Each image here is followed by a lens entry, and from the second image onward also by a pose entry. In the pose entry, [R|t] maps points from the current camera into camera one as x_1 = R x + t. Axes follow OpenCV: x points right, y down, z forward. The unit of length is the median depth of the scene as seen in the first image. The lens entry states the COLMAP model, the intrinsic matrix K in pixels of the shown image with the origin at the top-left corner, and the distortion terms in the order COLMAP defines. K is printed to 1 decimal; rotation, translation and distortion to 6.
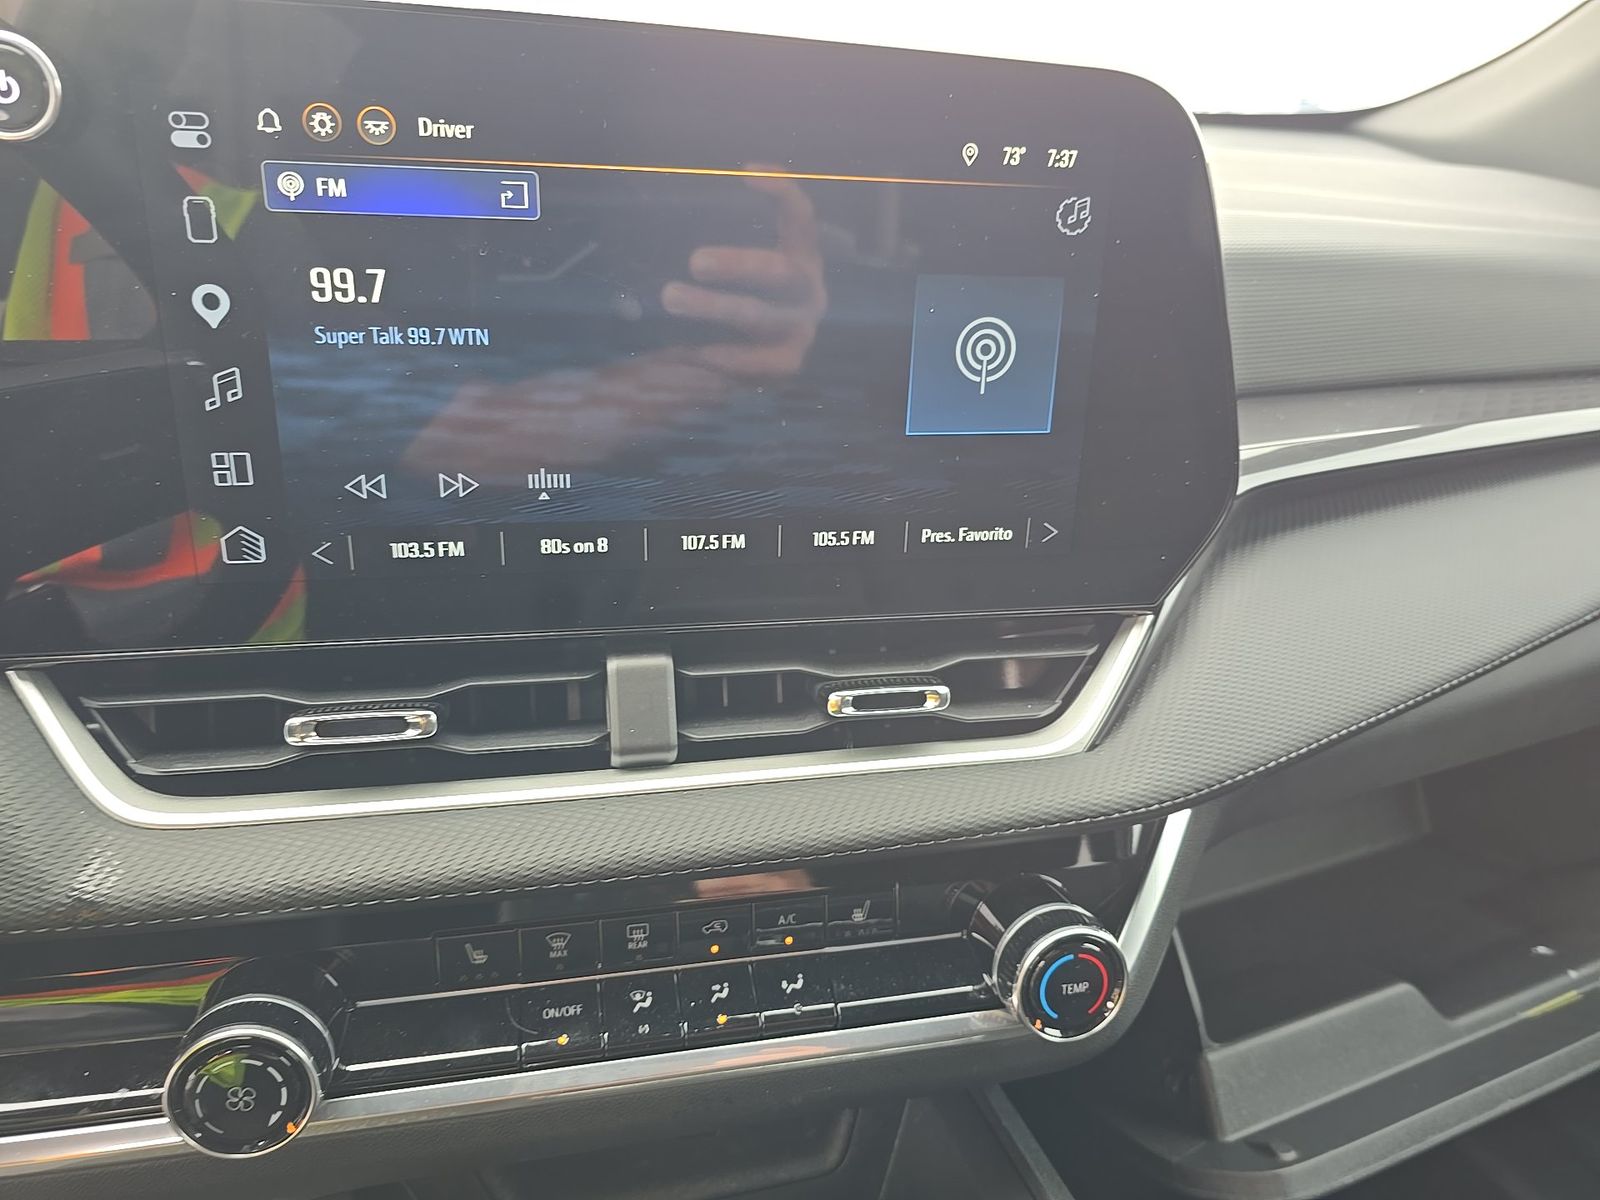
lens RADIAL K [[1084.5, 0, 800.0], [0, 1084.5, 600.0], [0, 0, 1]] dist [0.048793, -0.059459]
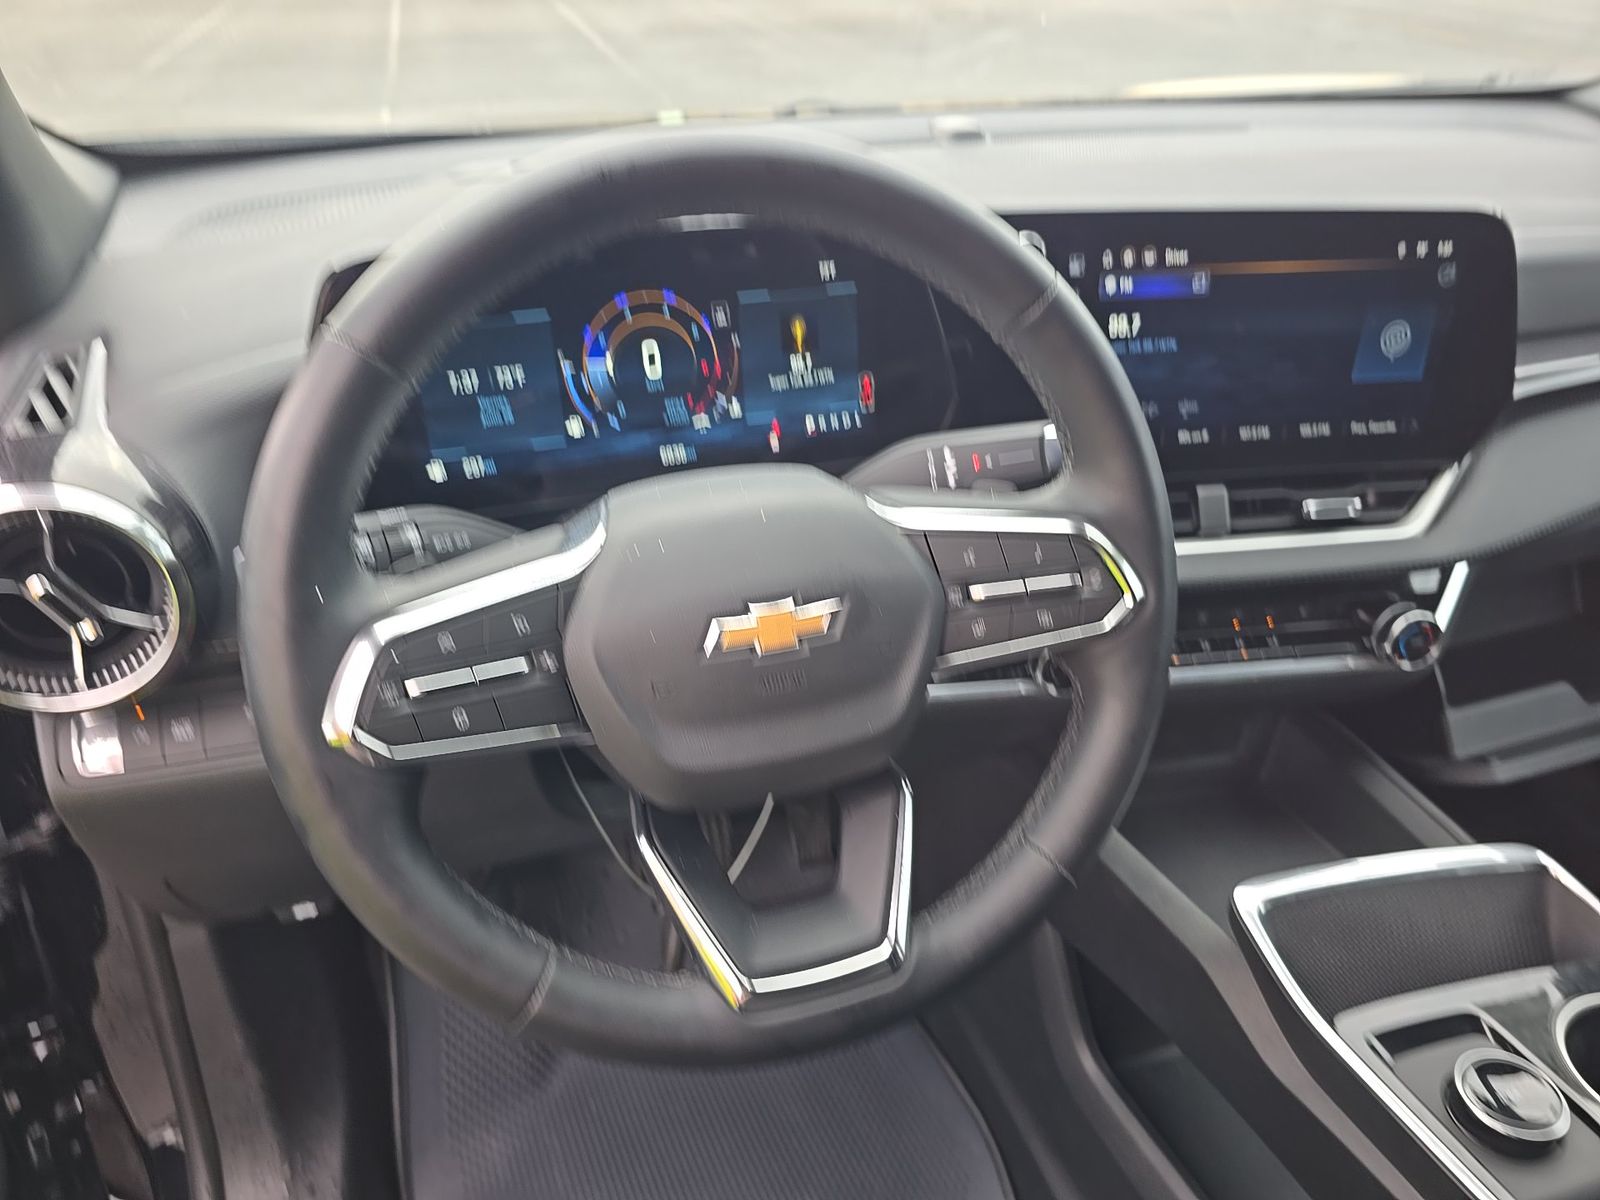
lens RADIAL K [[1084.5, 0, 800.0], [0, 1084.5, 600.0], [0, 0, 1]] dist [0.048793, -0.059459]
pose [[0.996171, 0.005667, -0.087242, -0.763947], [0.006336, 0.990592, 0.136700, -0.026745], [0.087196, -0.136730, 0.986763, -1.215675]]
